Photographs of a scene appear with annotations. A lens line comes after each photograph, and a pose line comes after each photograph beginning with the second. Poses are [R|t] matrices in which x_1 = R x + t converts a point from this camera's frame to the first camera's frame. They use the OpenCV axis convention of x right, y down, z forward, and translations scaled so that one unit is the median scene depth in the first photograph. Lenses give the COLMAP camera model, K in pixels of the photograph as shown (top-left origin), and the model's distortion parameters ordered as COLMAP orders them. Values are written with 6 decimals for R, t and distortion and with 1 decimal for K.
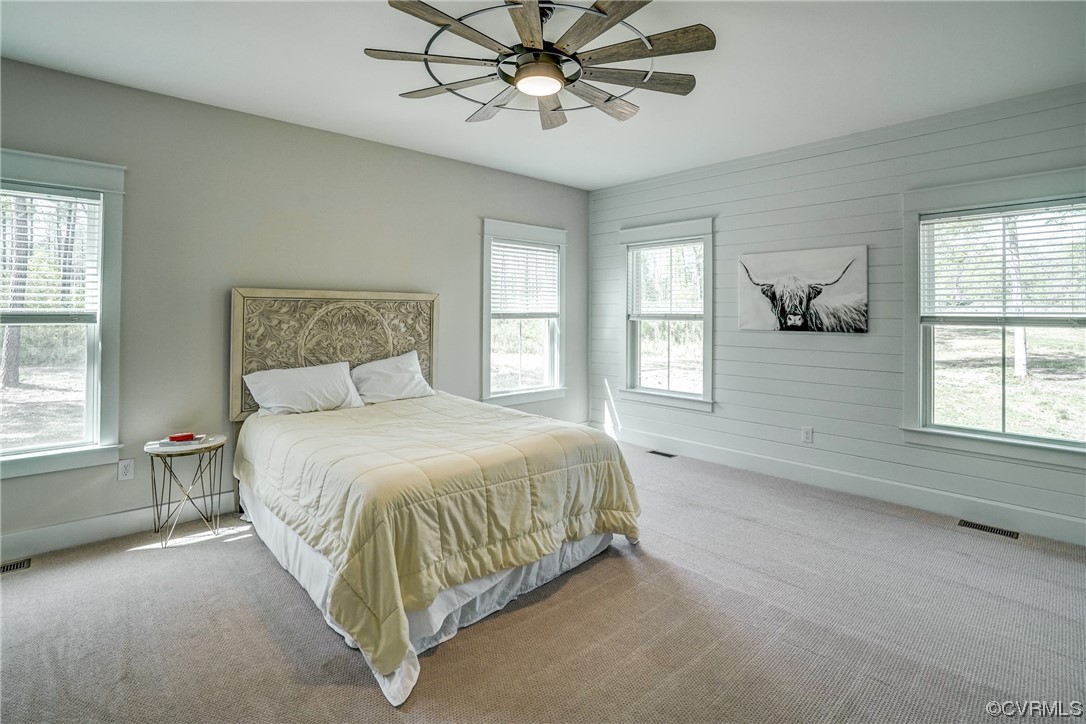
lens RADIAL K [[518.0, 0, 540.2], [0, 518.0, 316.5], [0, 0, 1]] dist [-0.053608, 0.000246]
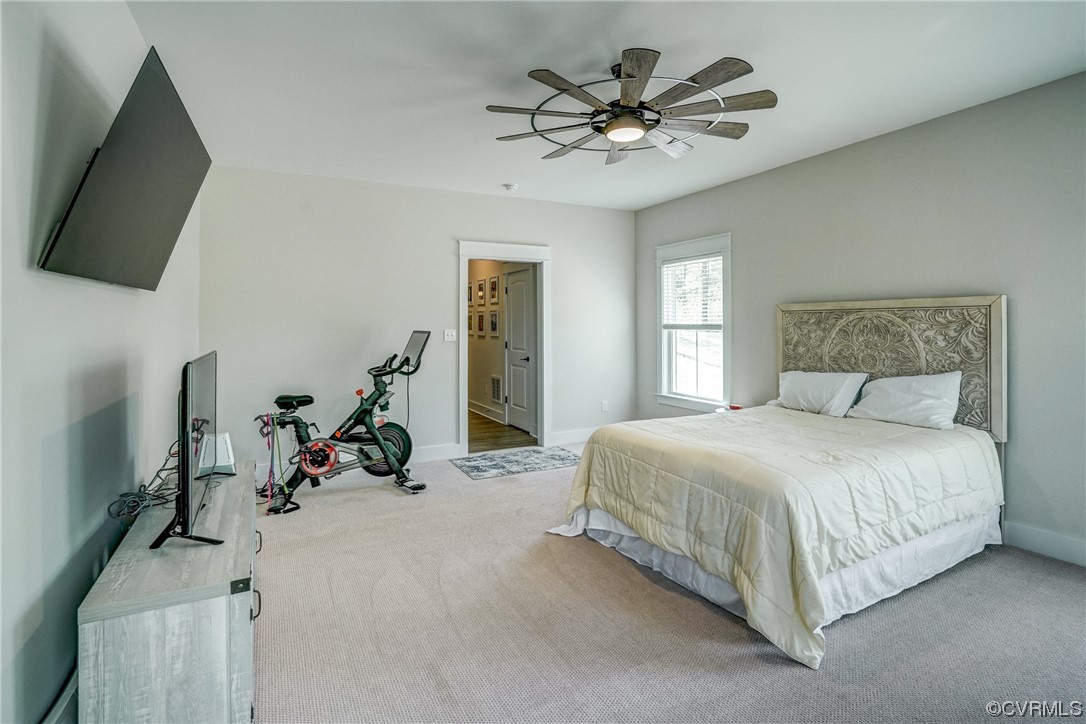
lens RADIAL K [[518.0, 0, 540.2], [0, 518.0, 316.5], [0, 0, 1]] dist [-0.053608, 0.000246]
pose [[-0.266118, -0.014586, -0.963830, 0.734369], [-0.001637, 0.999891, -0.014680, -0.004545], [0.963939, -0.002329, -0.266112, 0.678646]]
